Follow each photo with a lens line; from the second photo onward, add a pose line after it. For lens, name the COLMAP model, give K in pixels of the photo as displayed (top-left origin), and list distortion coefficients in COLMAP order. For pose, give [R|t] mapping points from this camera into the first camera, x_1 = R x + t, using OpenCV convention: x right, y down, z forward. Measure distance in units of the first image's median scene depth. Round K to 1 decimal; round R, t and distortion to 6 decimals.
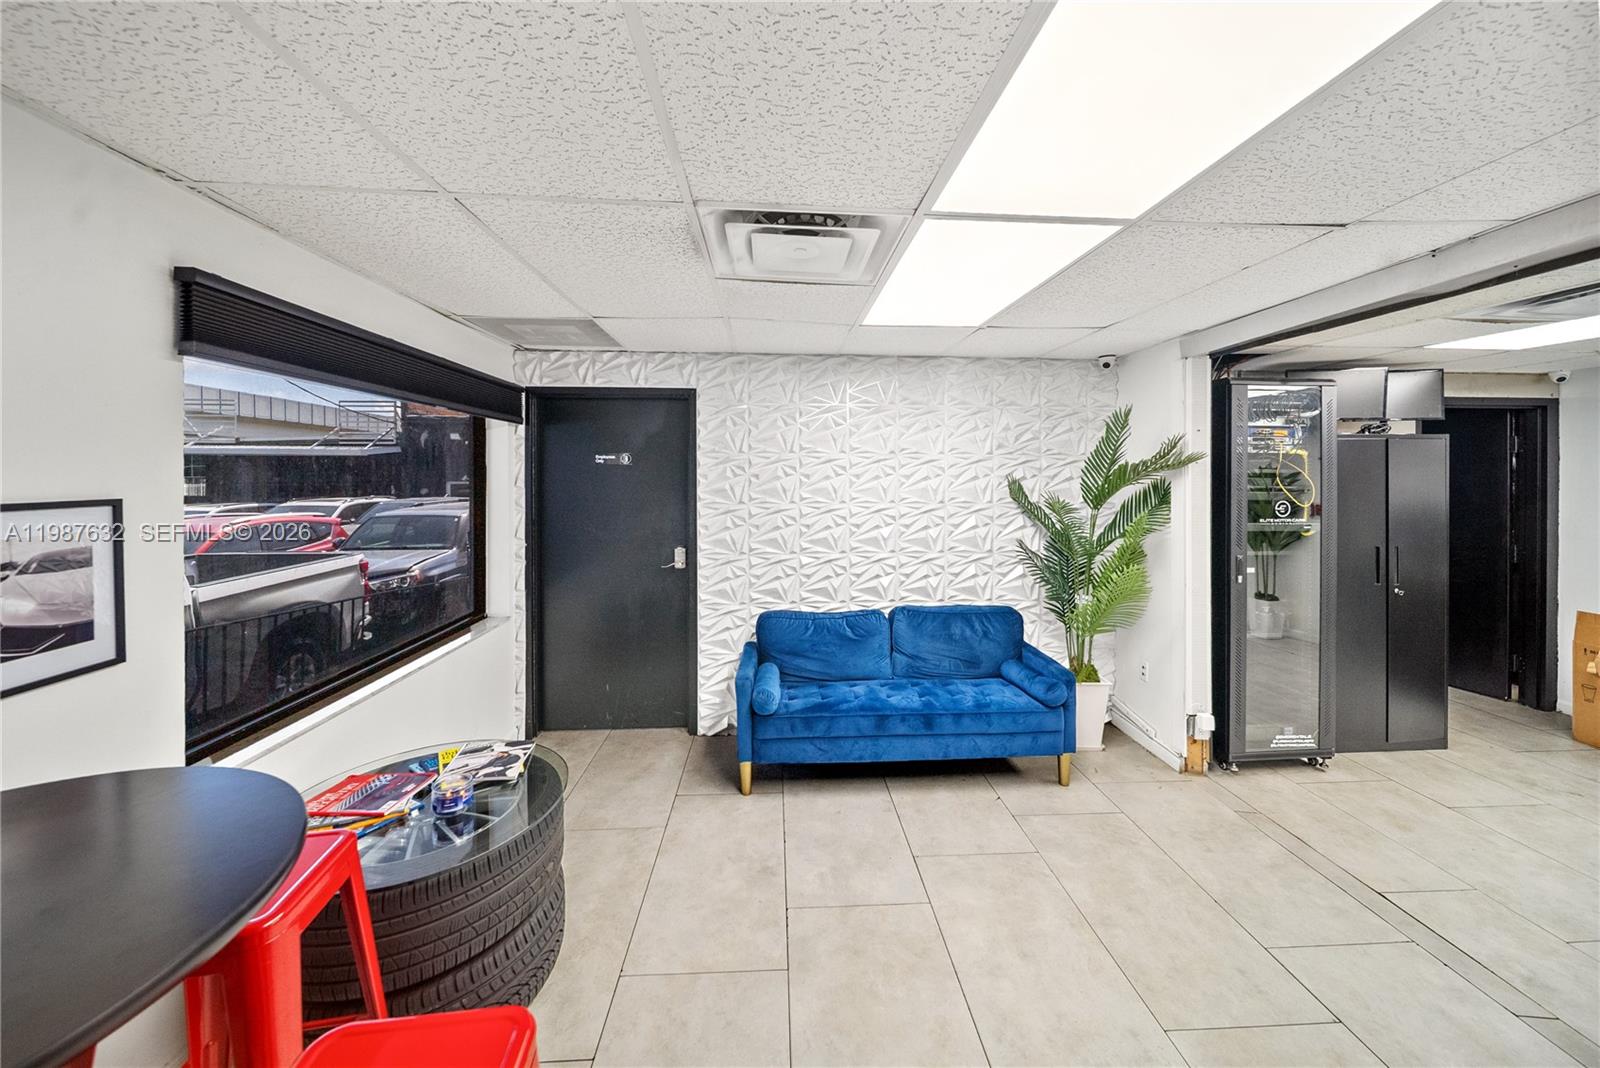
lens RADIAL K [[586.1, 0, 799.3], [0, 586.1, 530.8], [0, 0, 1]] dist [-0.000045, 0.000222]
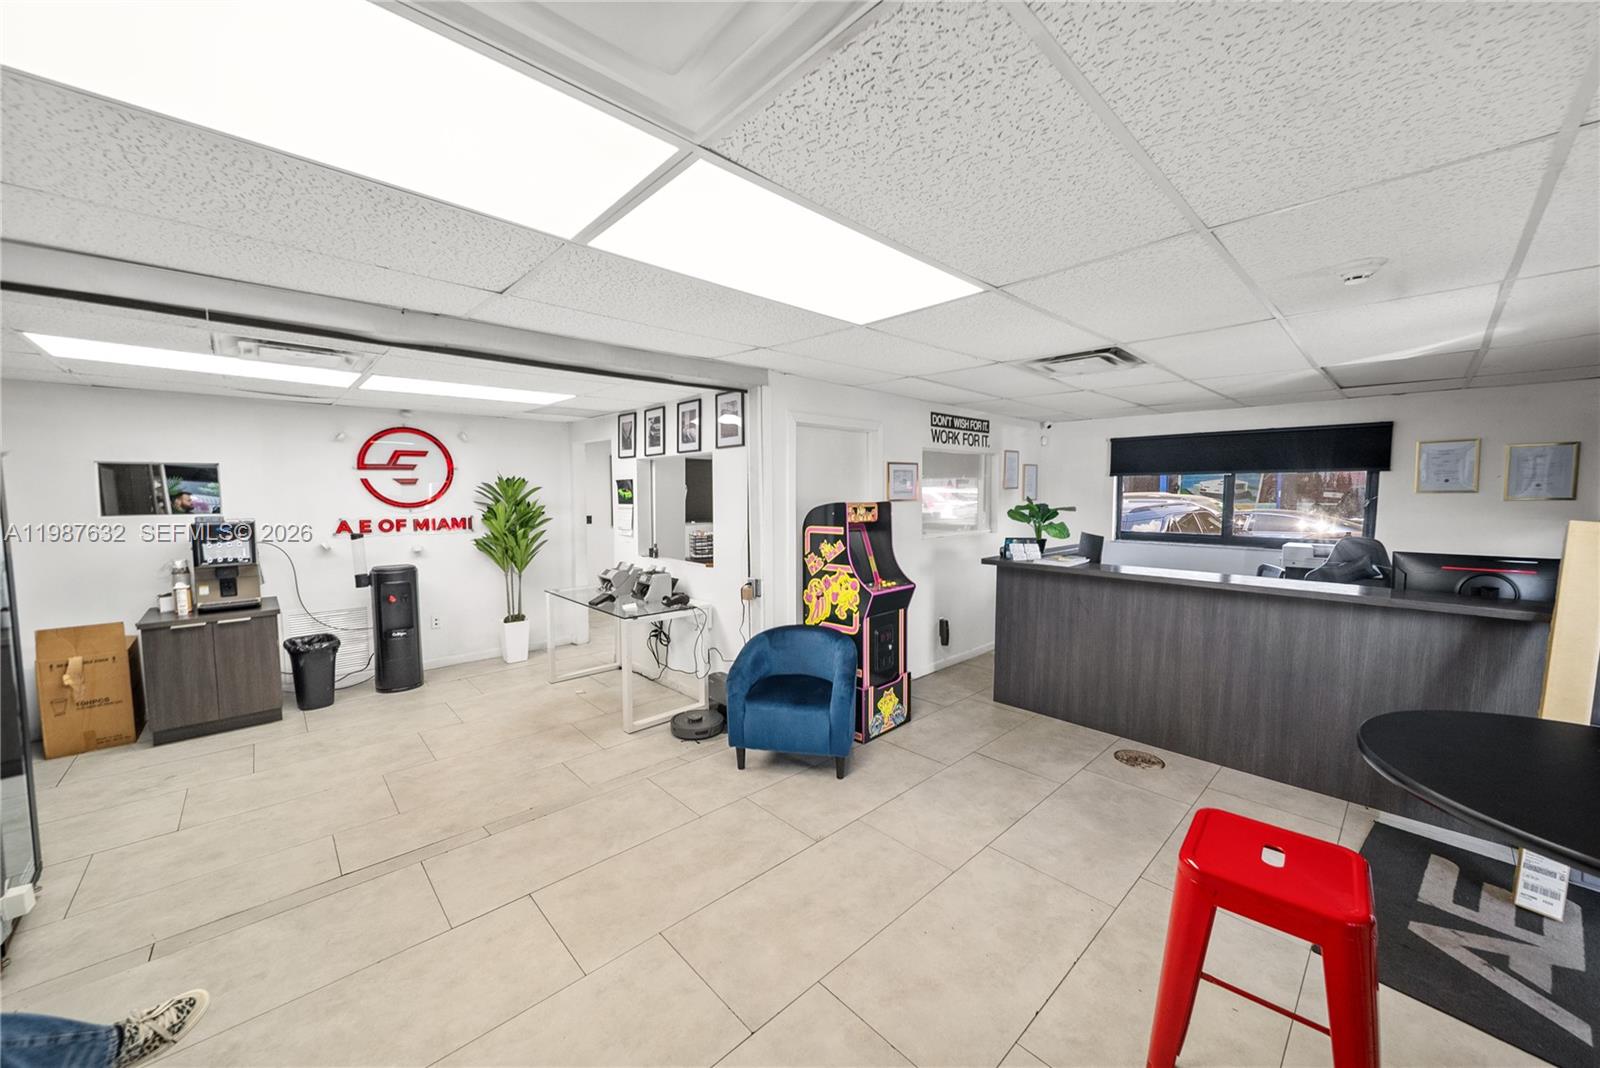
lens RADIAL K [[586.1, 0, 793.1], [0, 586.1, 532.4], [0, 0, 1]] dist [-0.000045, 0.000222]
pose [[-0.642521, -0.049506, 0.764667, -0.340688], [0.076595, 0.988764, 0.128374, -0.080979], [-0.762430, 0.141053, -0.631510, 0.976978]]
